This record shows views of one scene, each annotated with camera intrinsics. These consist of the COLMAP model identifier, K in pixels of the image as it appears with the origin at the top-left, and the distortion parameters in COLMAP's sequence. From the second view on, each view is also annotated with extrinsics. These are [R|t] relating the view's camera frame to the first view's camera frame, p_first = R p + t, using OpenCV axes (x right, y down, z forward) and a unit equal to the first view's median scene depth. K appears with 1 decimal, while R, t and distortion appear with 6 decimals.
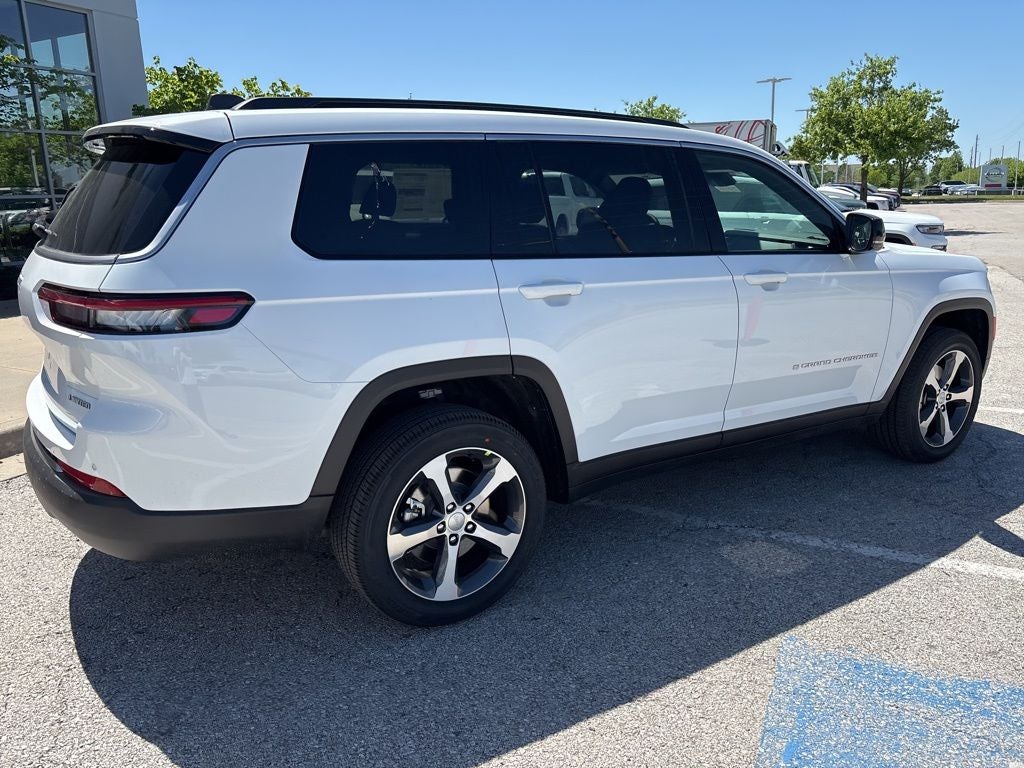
lens RADIAL K [[774.5, 0, 509.3], [0, 774.5, 378.2], [0, 0, 1]] dist [0.044028, -0.050660]
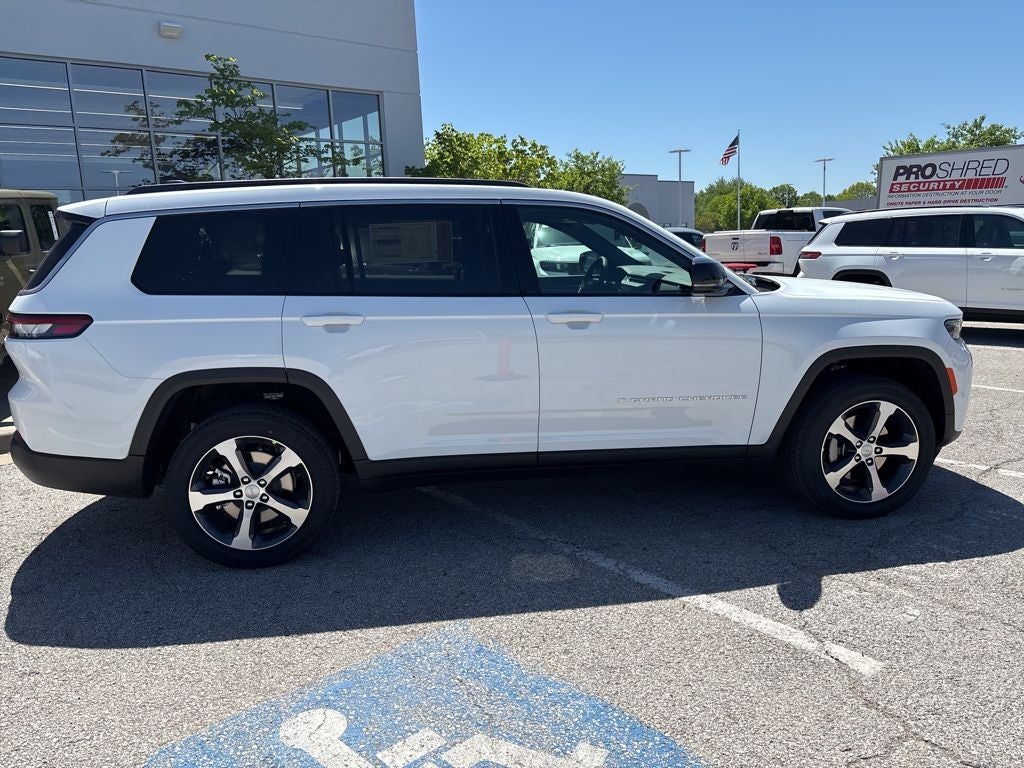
lens RADIAL K [[774.5, 0, 510.5], [0, 774.5, 375.9], [0, 0, 1]] dist [0.044028, -0.050660]
pose [[0.912238, 0.055212, -0.405923, 0.742940], [-0.074919, 0.996650, -0.032807, -0.001953], [0.402752, 0.060340, 0.913318, -0.045132]]
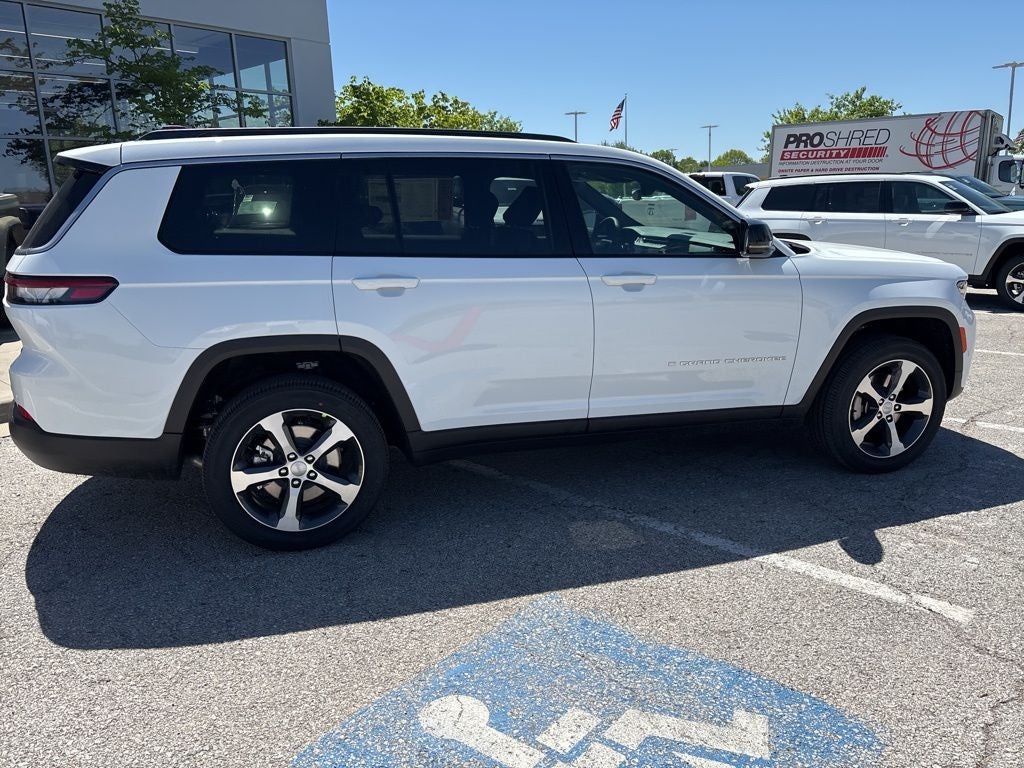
lens RADIAL K [[774.5, 0, 509.8], [0, 774.5, 379.9], [0, 0, 1]] dist [0.044028, -0.050660]
pose [[0.962021, 0.057654, -0.266816, 0.494109], [-0.057159, 0.998319, 0.009627, 0.010939], [0.266922, 0.005989, 0.963699, -0.087784]]
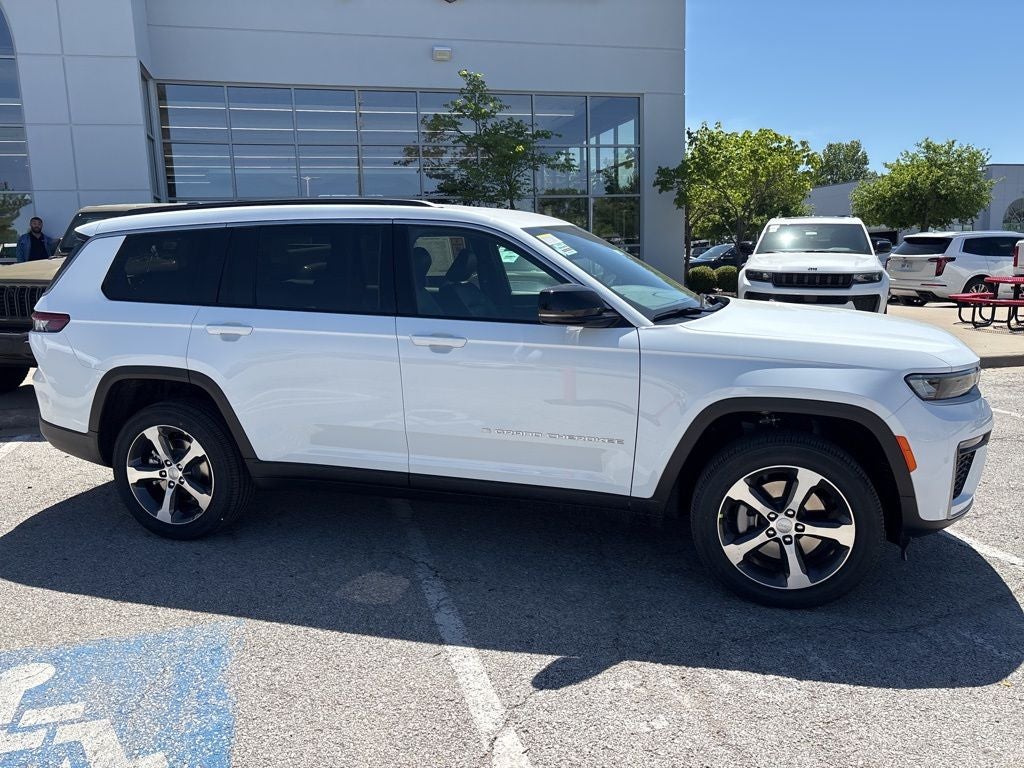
lens RADIAL K [[774.5, 0, 509.3], [0, 774.5, 383.7], [0, 0, 1]] dist [0.044028, -0.050660]
pose [[0.650462, 0.130655, -0.748217, 1.284768], [-0.163139, 0.986135, 0.030377, -0.125545], [0.741812, 0.102304, 0.662758, 0.387103]]
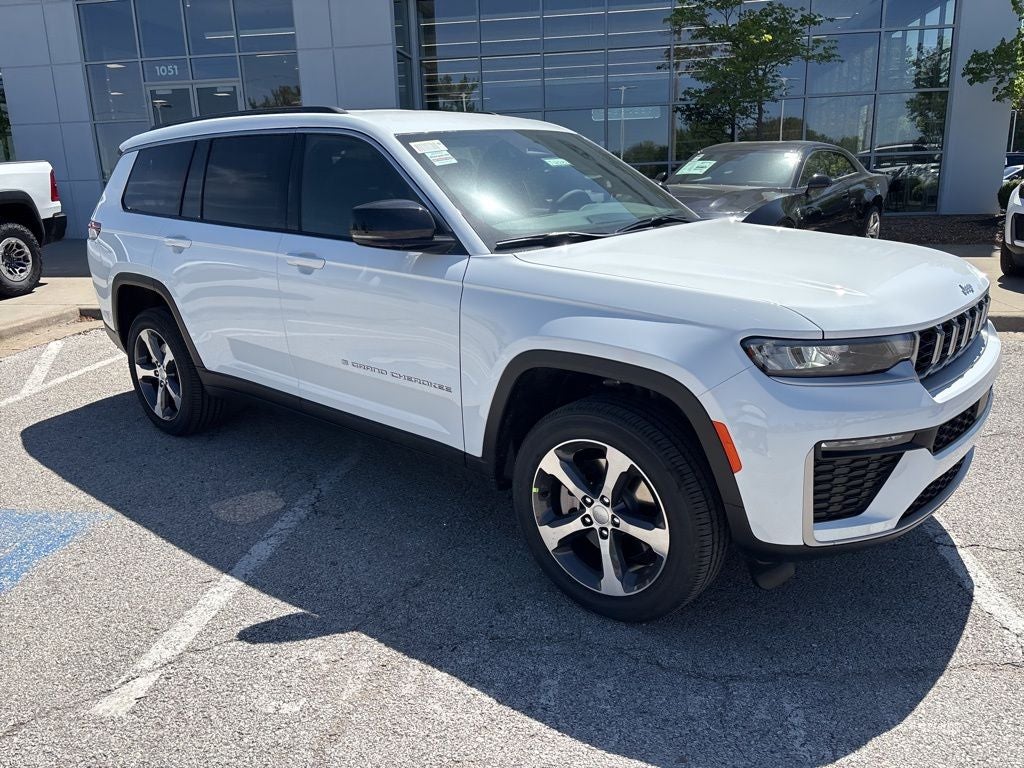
lens RADIAL K [[774.5, 0, 506.3], [0, 774.5, 390.4], [0, 0, 1]] dist [0.044028, -0.050660]
pose [[0.275535, 0.266618, -0.923578, 1.468708], [-0.195747, 0.956199, 0.217637, -0.254068], [0.941150, 0.120821, 0.315656, 1.005836]]
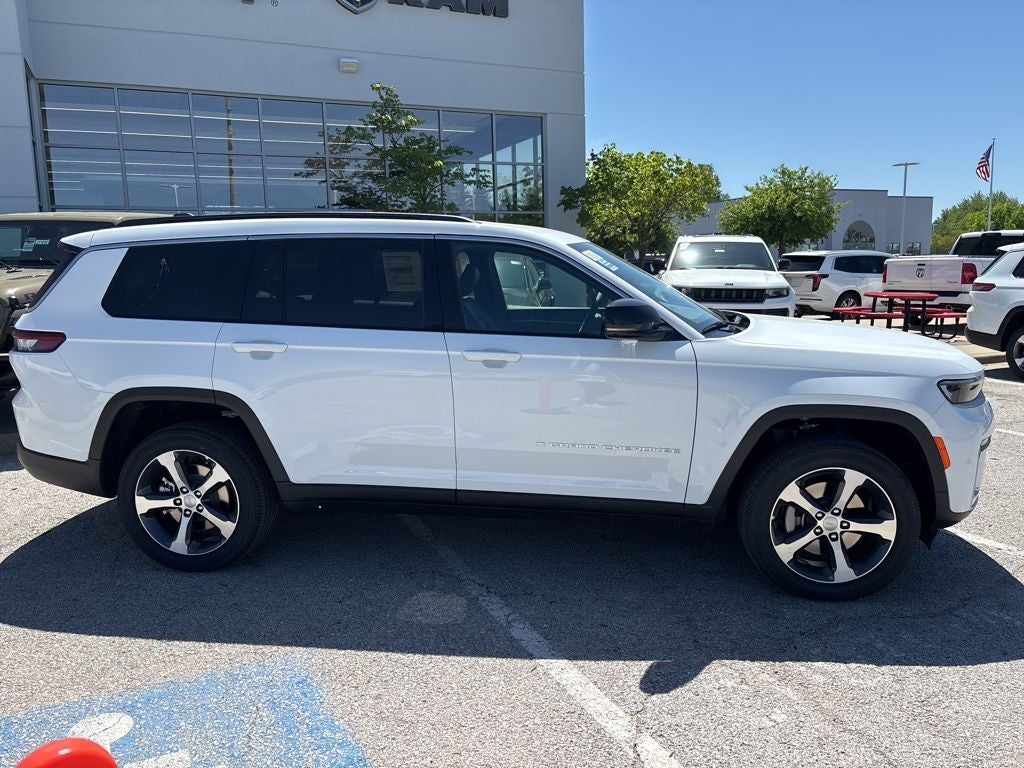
lens RADIAL K [[774.5, 0, 510.1], [0, 774.5, 385.6], [0, 0, 1]] dist [0.044028, -0.050660]
pose [[0.767428, 0.104762, -0.632519, 1.101375], [-0.143958, 0.989525, -0.010771, -0.084258], [0.624765, 0.099322, 0.774470, 0.194803]]
